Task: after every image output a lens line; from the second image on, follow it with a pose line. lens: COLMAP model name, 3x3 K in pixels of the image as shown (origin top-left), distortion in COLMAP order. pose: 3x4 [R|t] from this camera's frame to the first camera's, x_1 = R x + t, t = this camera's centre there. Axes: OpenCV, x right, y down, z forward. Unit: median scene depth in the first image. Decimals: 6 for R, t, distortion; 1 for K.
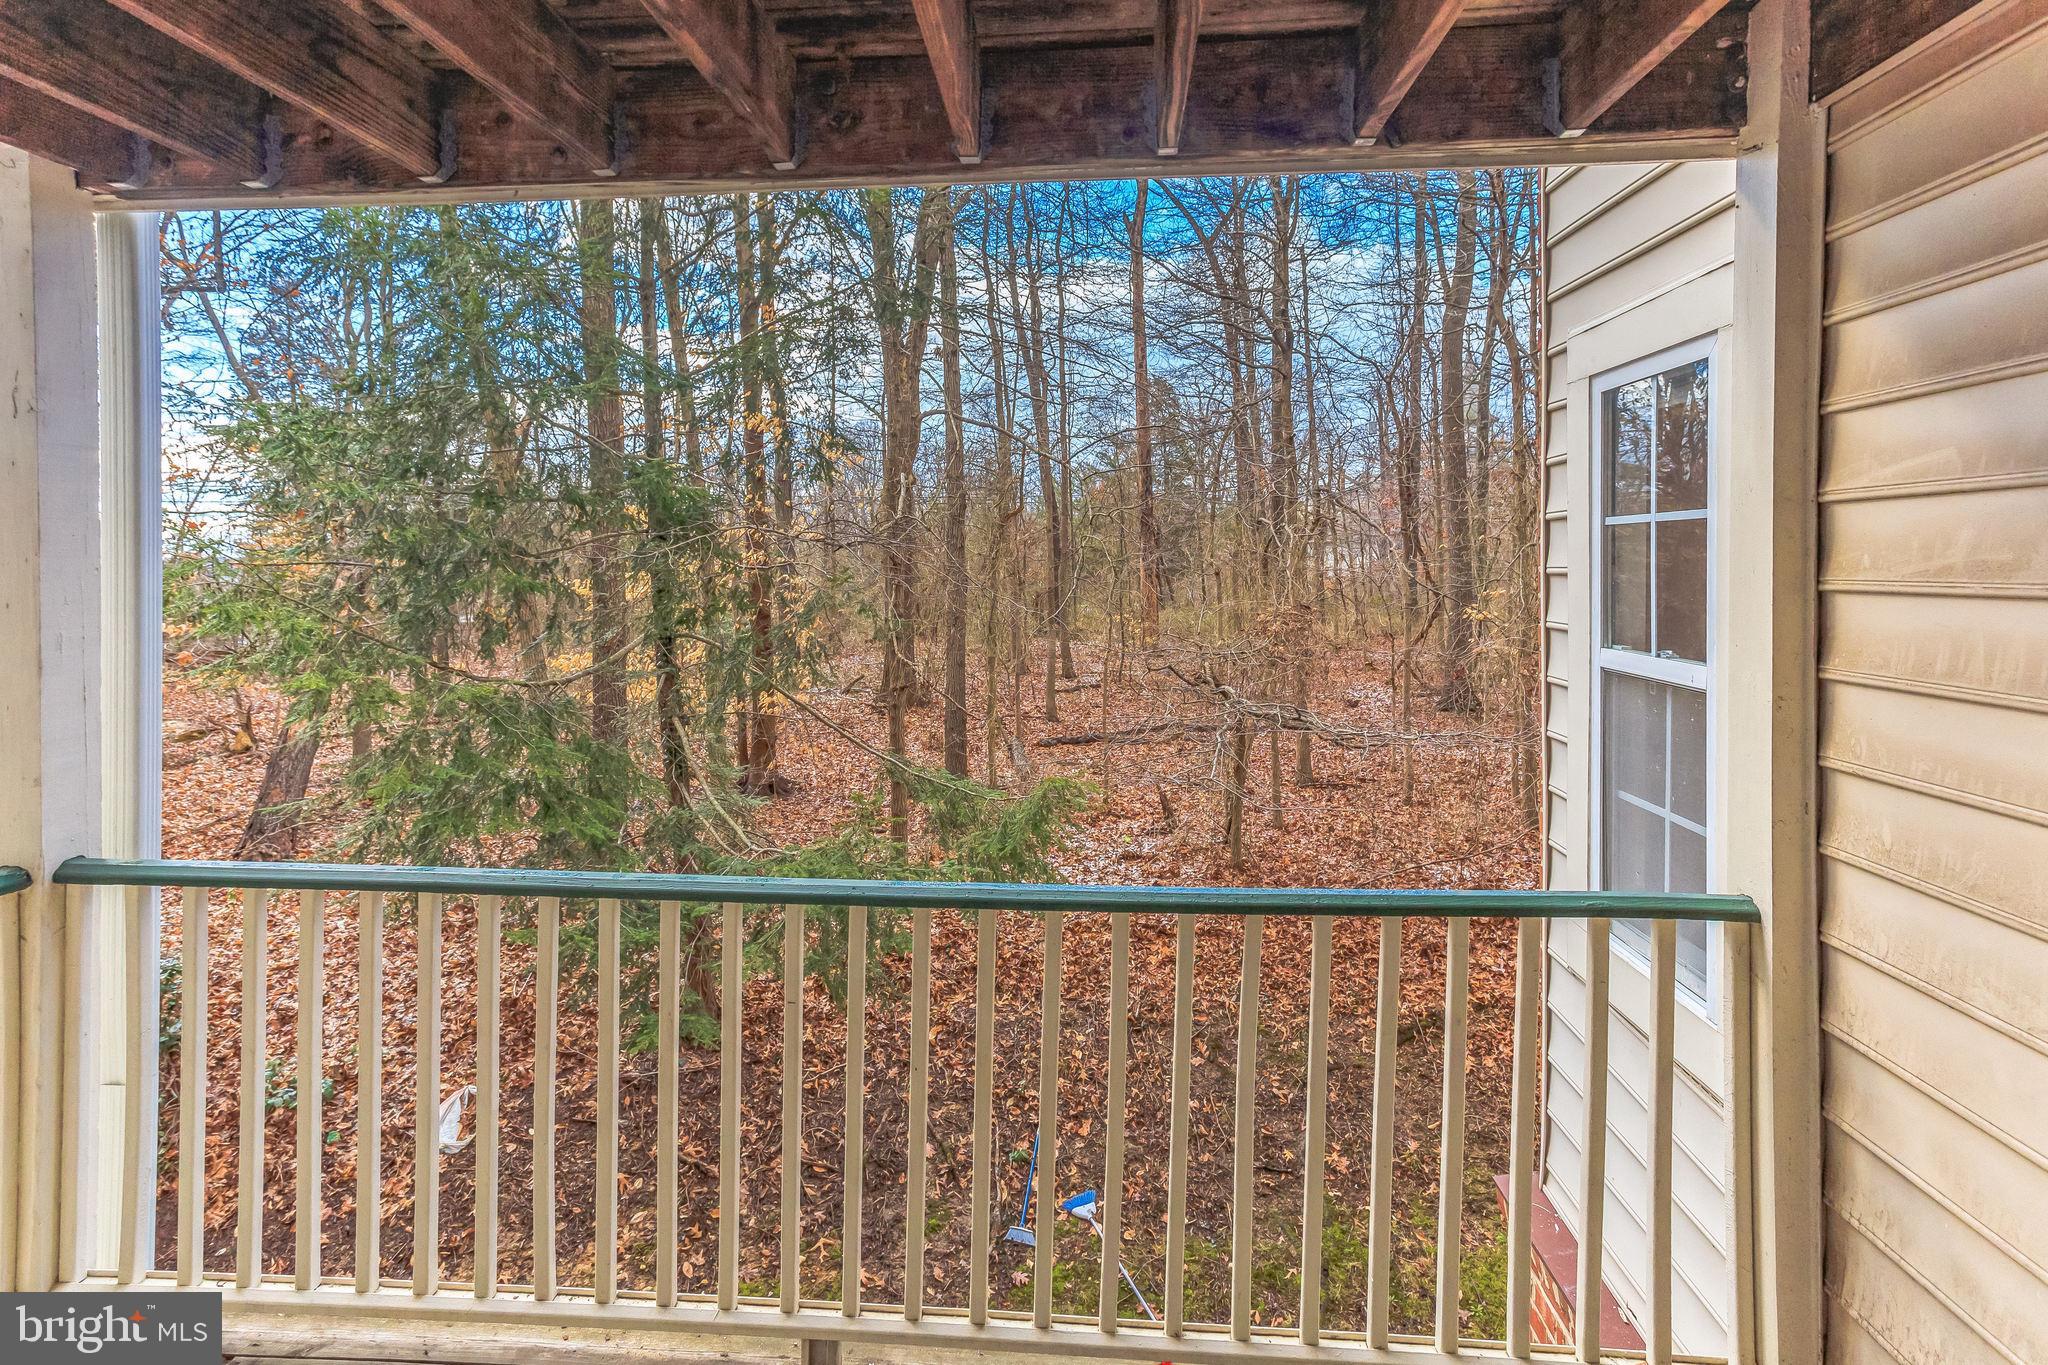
lens RADIAL K [[1039.8, 0, 1015.3], [0, 1039.8, 572.7], [0, 0, 1]] dist [0.028447, 0.000520]
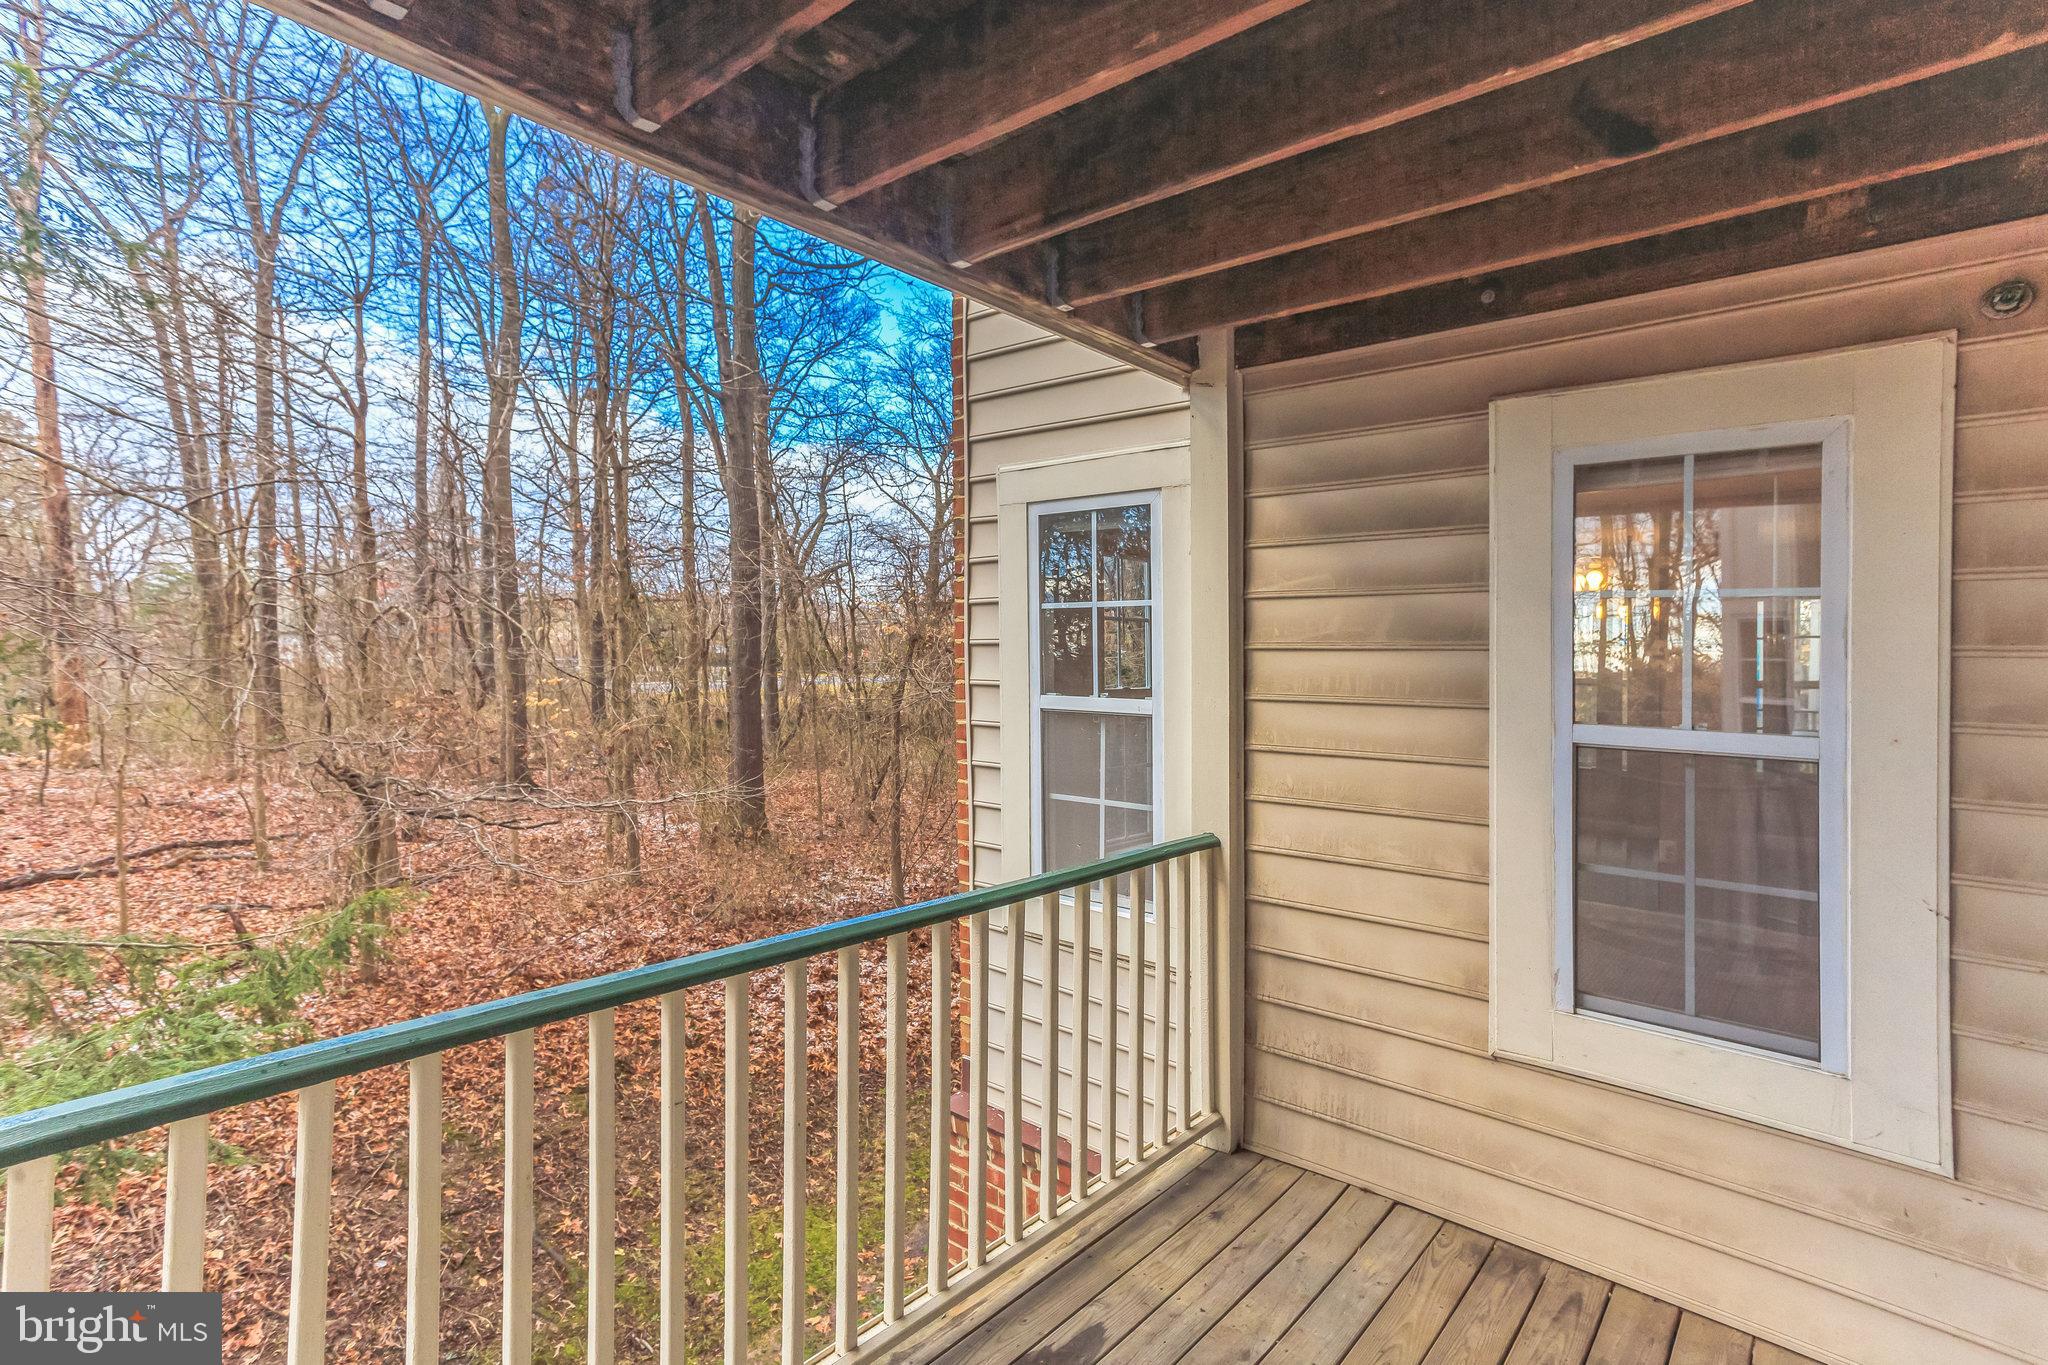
lens RADIAL K [[989.2, 0, 1021.5], [0, 989.2, 658.7], [0, 0, 1]] dist [-0.032002, 0.000068]
pose [[0.577873, -0.002538, 0.816123, -0.721987], [0.001676, 0.999997, 0.001923, 0.026412], [-0.816125, 0.000256, 0.577875, 0.329454]]
